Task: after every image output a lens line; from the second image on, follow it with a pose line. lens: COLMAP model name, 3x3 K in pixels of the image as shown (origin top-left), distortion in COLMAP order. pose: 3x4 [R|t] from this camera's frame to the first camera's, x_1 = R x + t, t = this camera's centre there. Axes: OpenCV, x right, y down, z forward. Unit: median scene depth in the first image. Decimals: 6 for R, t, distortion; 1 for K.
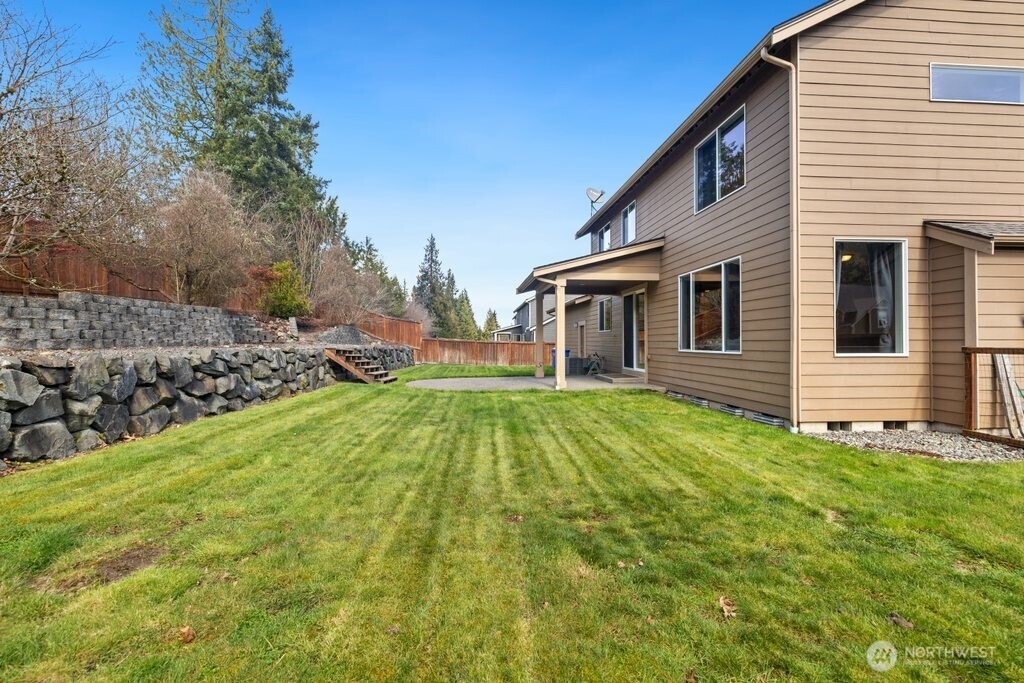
lens RADIAL K [[435.0, 0, 508.9], [0, 435.0, 336.7], [0, 0, 1]] dist [0.001179, 0.000357]
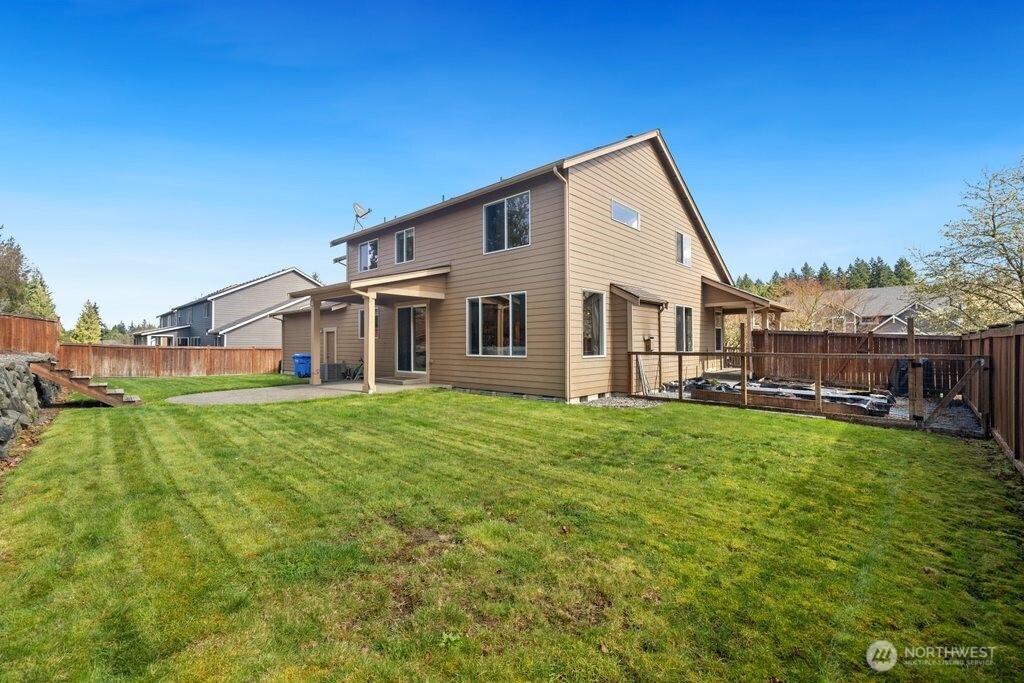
lens RADIAL K [[429.8, 0, 506.3], [0, 429.8, 334.4], [0, 0, 1]] dist [0.000681, 0.000395]
pose [[0.730552, 0.013376, 0.682726, -0.602670], [-0.005337, 0.999889, -0.013879, -0.021011], [-0.682836, 0.006496, 0.730542, -0.027809]]
